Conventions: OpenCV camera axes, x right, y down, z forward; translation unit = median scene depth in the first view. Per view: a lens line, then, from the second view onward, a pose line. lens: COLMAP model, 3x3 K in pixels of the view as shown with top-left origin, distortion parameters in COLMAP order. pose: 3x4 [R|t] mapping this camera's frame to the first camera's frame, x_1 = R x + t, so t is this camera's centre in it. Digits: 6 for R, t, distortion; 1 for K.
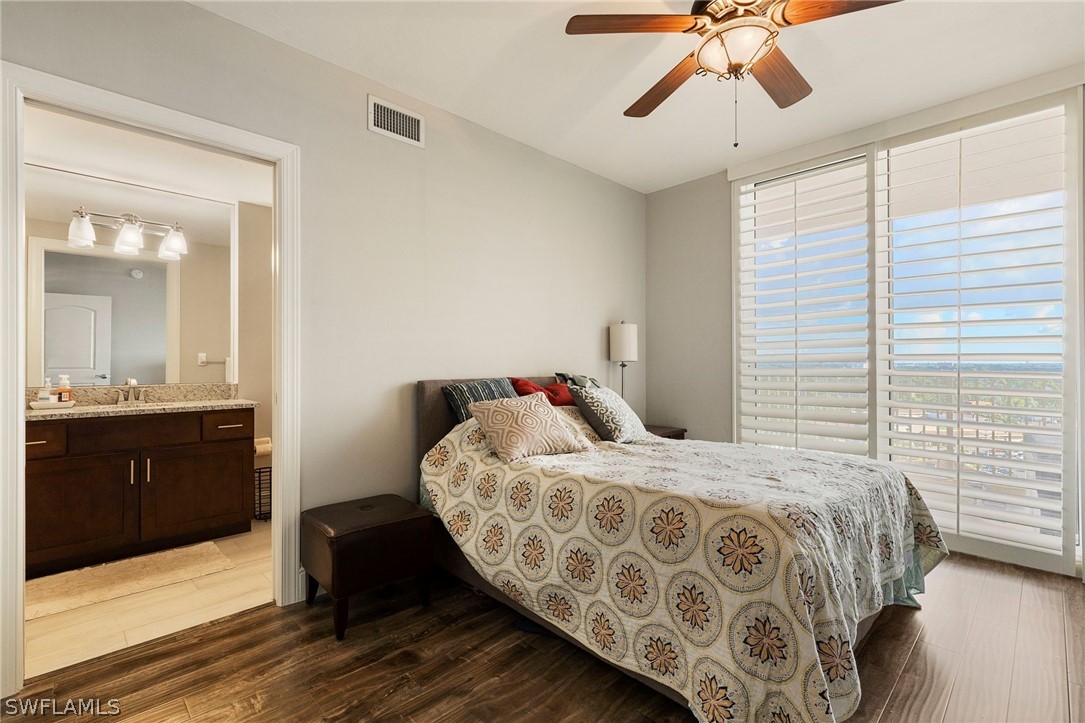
lens RADIAL K [[499.6, 0, 549.7], [0, 499.6, 356.8], [0, 0, 1]] dist [-0.000546, 0.000040]
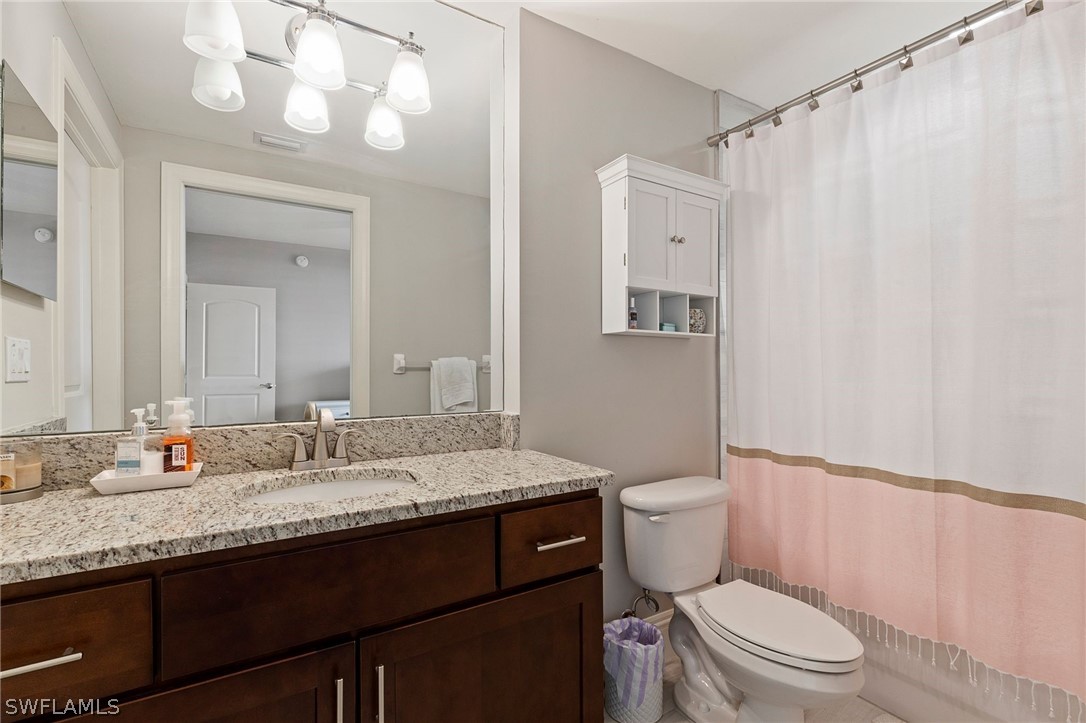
lens RADIAL K [[500.1, 0, 537.9], [0, 500.1, 367.2], [0, 0, 1]] dist [-0.000546, 0.000040]
pose [[0.972151, -0.001300, -0.234354, -0.585617], [0.002890, 0.999975, 0.006442, 0.009423], [0.234340, -0.006940, 0.972130, 0.662409]]
